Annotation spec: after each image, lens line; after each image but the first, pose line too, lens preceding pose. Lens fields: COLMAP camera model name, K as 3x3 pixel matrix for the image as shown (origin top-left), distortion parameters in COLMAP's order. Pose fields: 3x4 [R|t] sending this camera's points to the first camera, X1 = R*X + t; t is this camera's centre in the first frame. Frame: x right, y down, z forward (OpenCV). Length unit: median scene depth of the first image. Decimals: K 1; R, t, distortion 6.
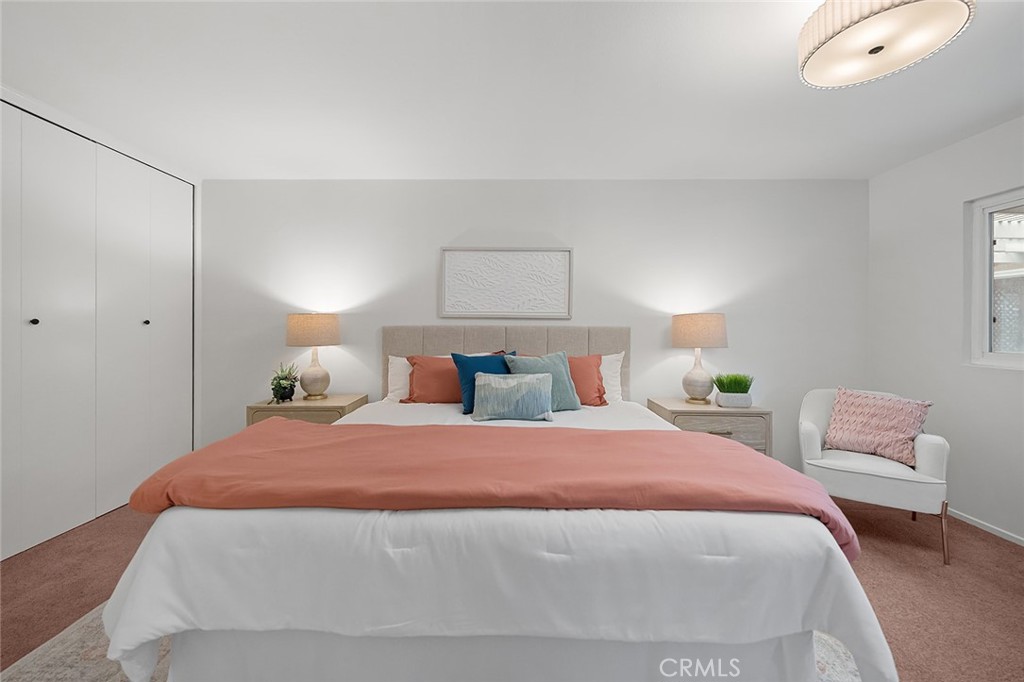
lens RADIAL K [[395.5, 0, 507.9], [0, 395.5, 331.9], [0, 0, 1]] dist [-0.000160, -0.000040]
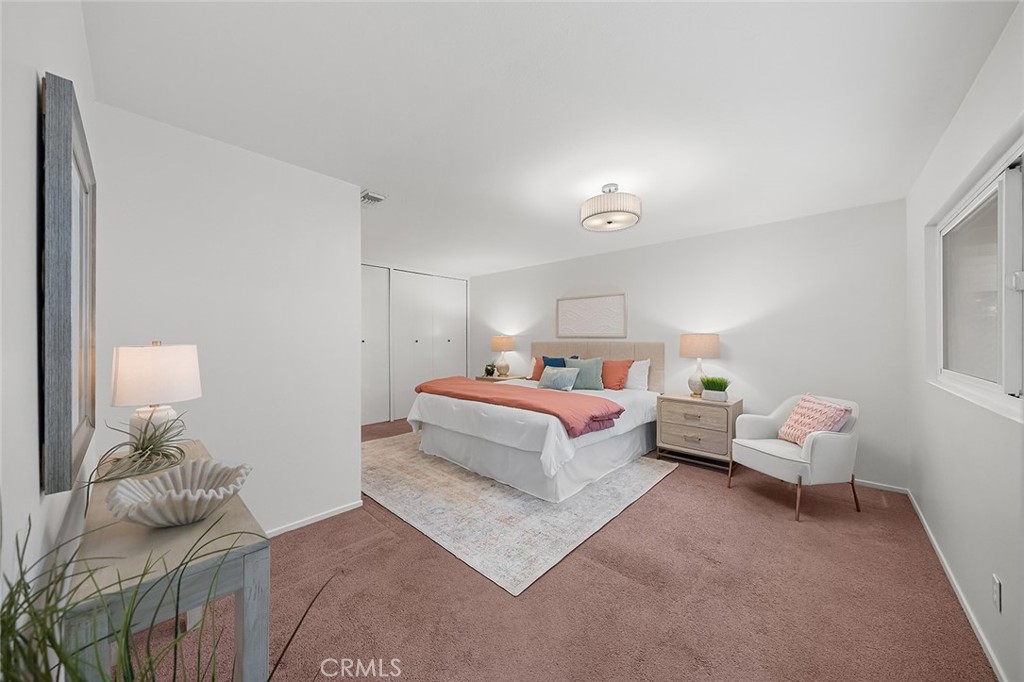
lens RADIAL K [[356.2, 0, 512.0], [0, 356.2, 341.0], [0, 0, 1]] dist [-0.001358, -0.000071]
pose [[0.743822, -0.000957, -0.668377, 0.832308], [-0.000909, 0.999997, -0.002444, -0.015631], [0.668377, 0.002425, 0.743819, -0.386677]]
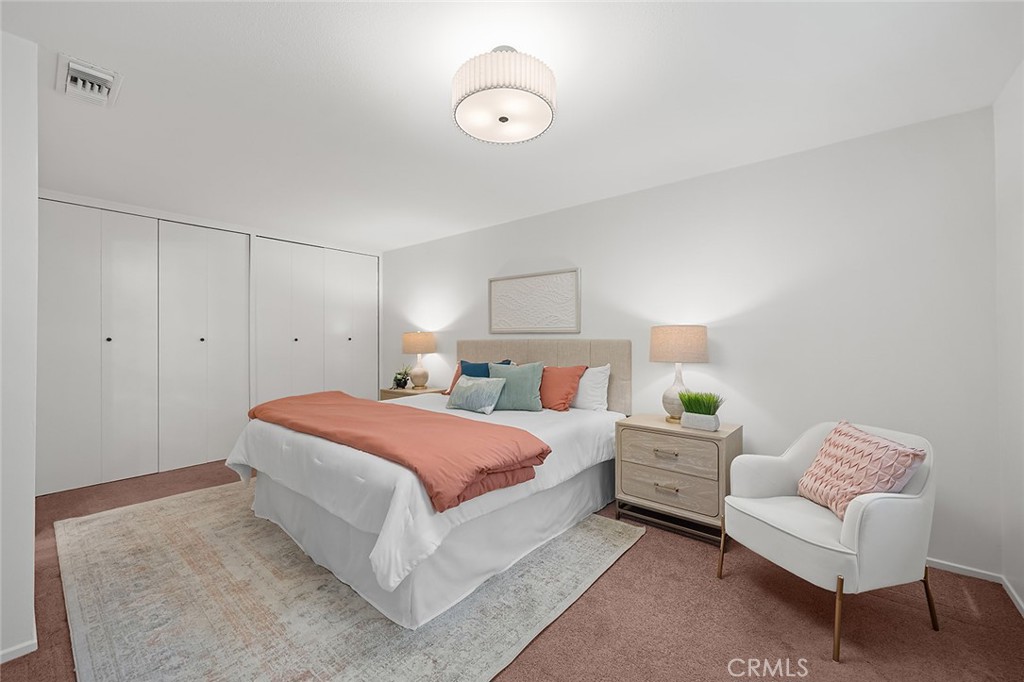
lens RADIAL K [[408.5, 0, 513.2], [0, 408.5, 338.4], [0, 0, 1]] dist [0.000610, -0.000006]
pose [[0.778854, -0.007431, -0.627161, 0.780562], [0.001357, 0.999947, -0.010164, -0.006683], [0.627204, 0.007065, 0.778823, 0.012223]]
